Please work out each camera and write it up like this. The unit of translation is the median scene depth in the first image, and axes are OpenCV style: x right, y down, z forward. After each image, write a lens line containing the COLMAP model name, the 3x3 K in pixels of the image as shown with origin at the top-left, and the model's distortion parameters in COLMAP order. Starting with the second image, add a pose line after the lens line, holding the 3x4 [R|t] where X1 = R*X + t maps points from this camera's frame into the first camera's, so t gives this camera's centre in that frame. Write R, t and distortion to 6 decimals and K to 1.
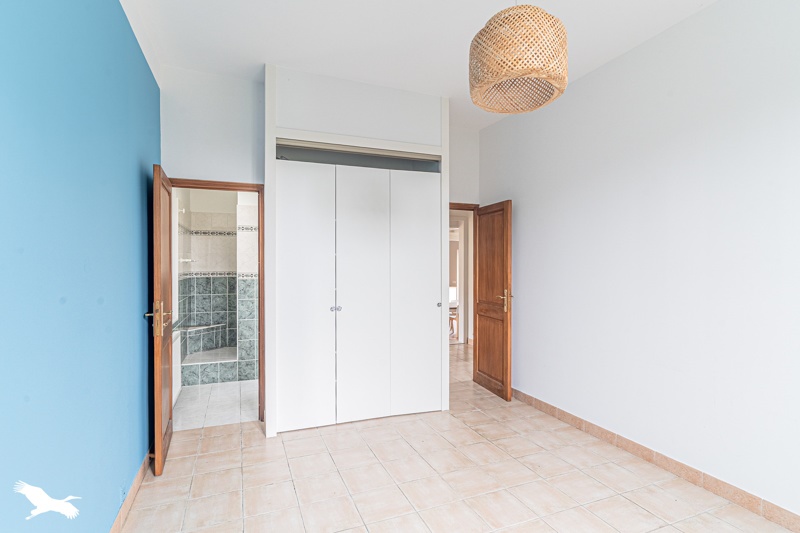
lens RADIAL K [[411.9, 0, 394.1], [0, 411.9, 266.9], [0, 0, 1]] dist [-0.010575, 0.001940]
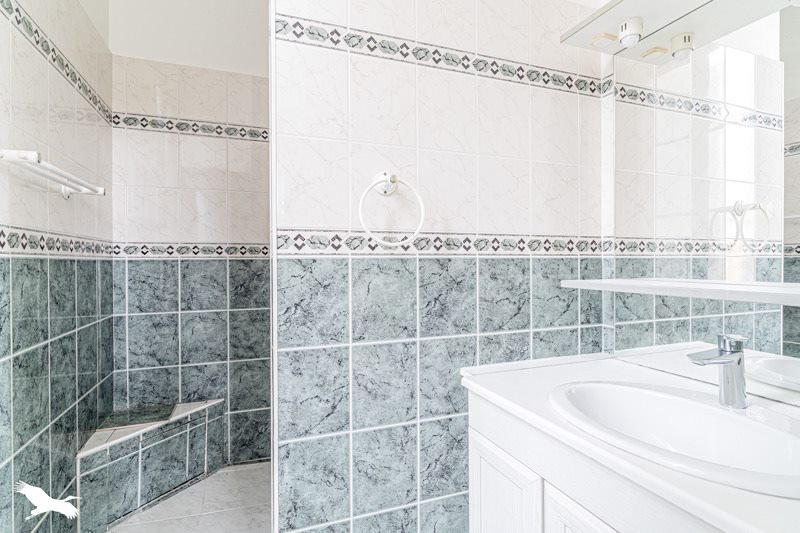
lens RADIAL K [[411.9, 0, 405.9], [0, 411.9, 265.3], [0, 0, 1]] dist [-0.010575, 0.001940]
pose [[0.999726, -0.002850, 0.023227, -0.273294], [0.002749, 0.999987, 0.004374, 0.028684], [-0.023239, -0.004308, 0.999721, 0.674704]]
